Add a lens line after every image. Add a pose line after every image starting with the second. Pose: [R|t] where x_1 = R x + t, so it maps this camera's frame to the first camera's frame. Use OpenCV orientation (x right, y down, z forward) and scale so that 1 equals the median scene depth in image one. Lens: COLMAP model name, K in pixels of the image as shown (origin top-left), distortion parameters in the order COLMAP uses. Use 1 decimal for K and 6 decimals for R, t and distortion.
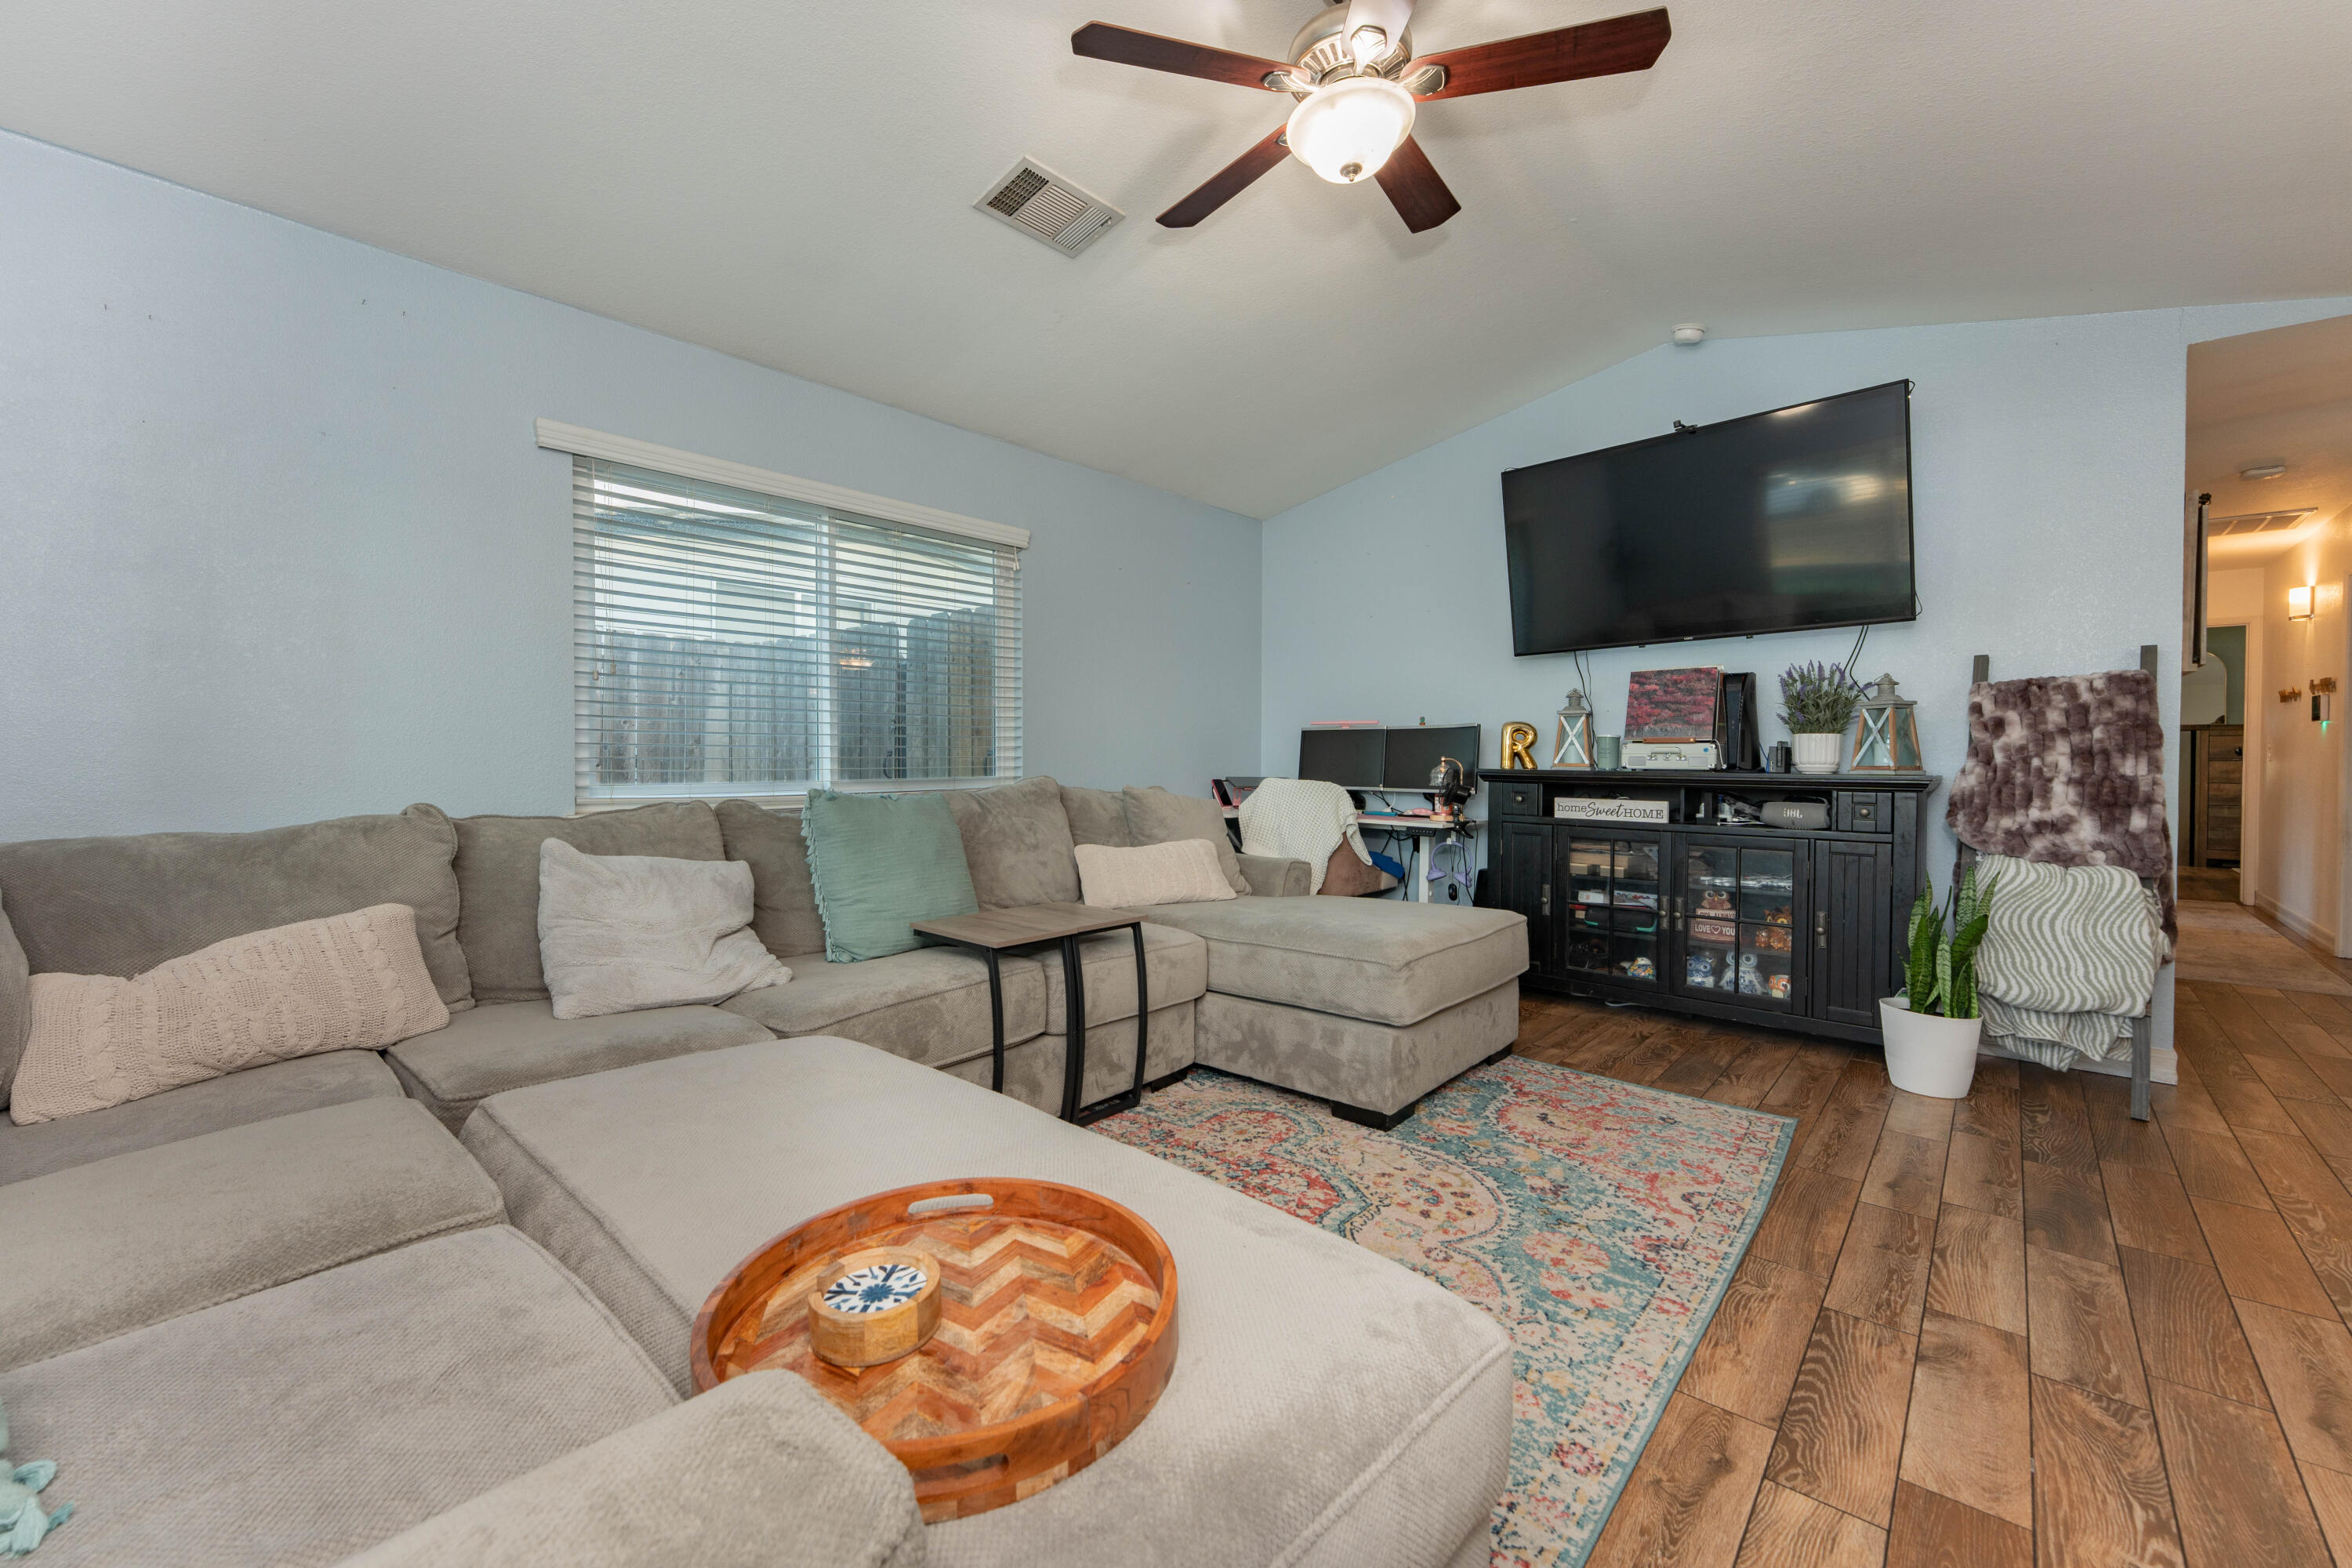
lens RADIAL K [[967.6, 0, 1145.1], [0, 967.6, 761.8], [0, 0, 1]] dist [-0.001697, 0.000772]
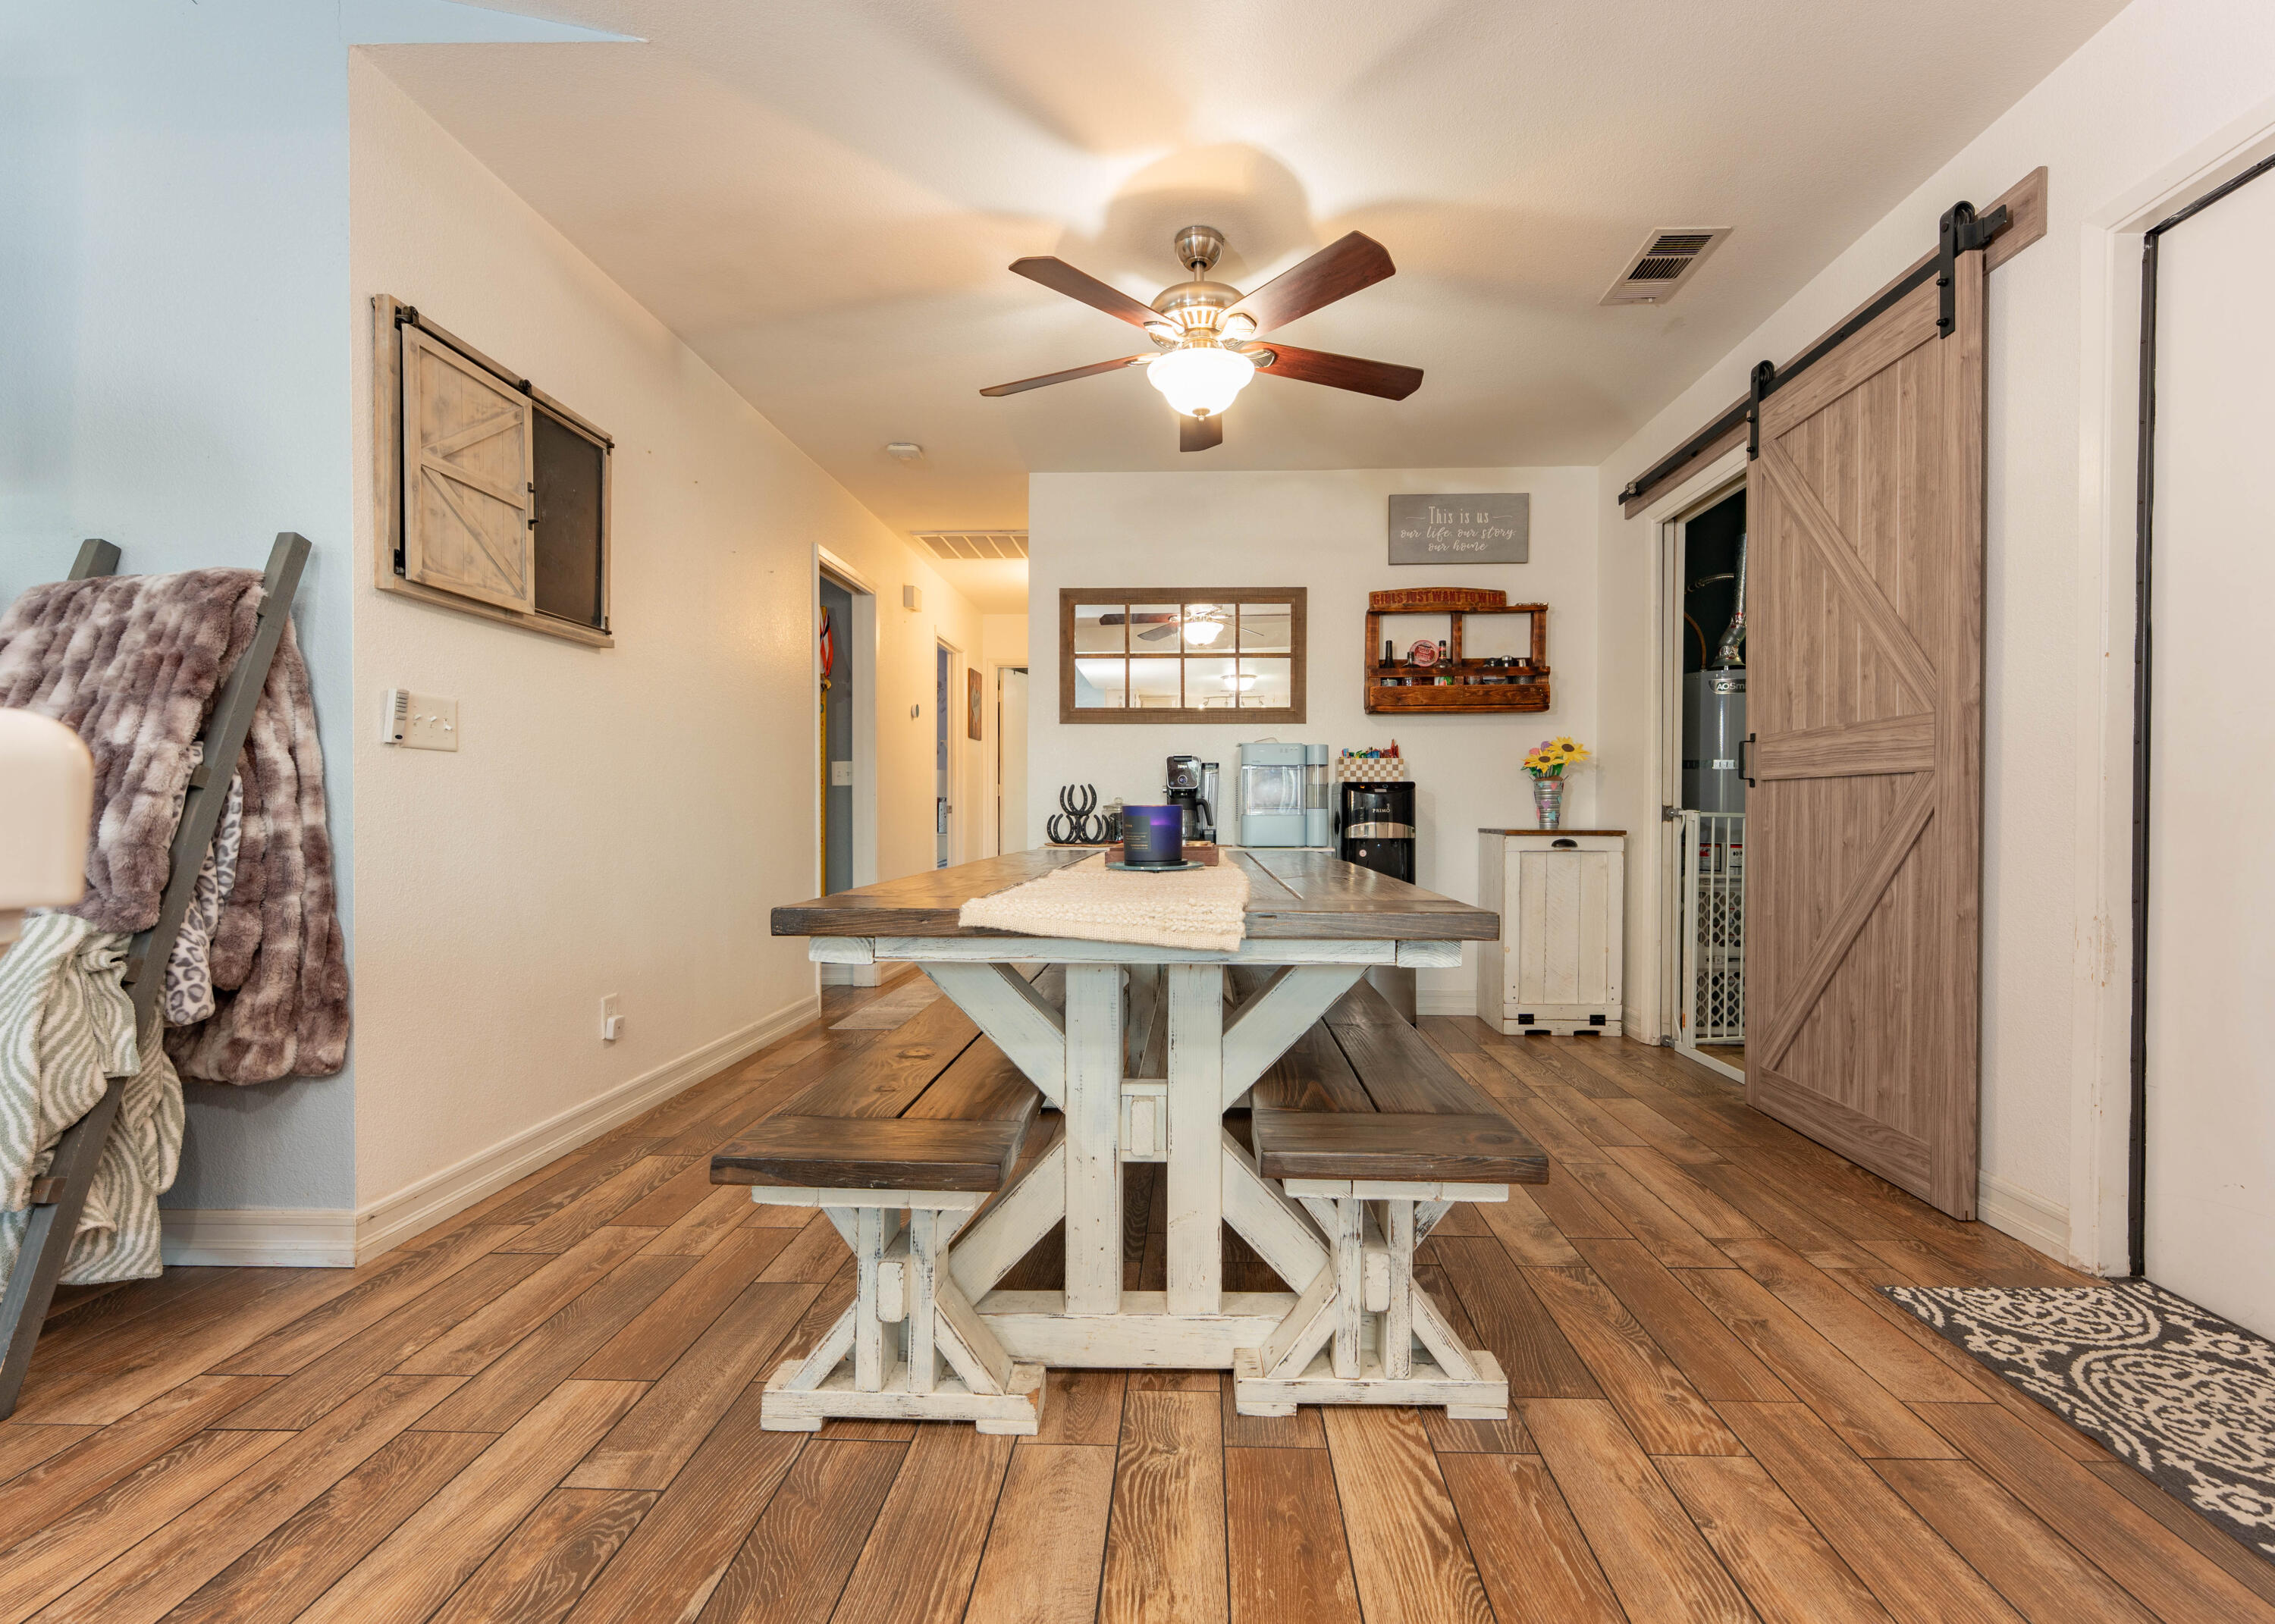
lens RADIAL K [[1019.5, 0, 1173.4], [0, 1019.5, 822.4], [0, 0, 1]] dist [-0.001410, -0.001312]
pose [[0.759870, -0.008883, 0.650014, 1.317400], [0.009544, 0.999951, 0.002508, 0.075160], [-0.650005, 0.004298, 0.759918, 0.230577]]
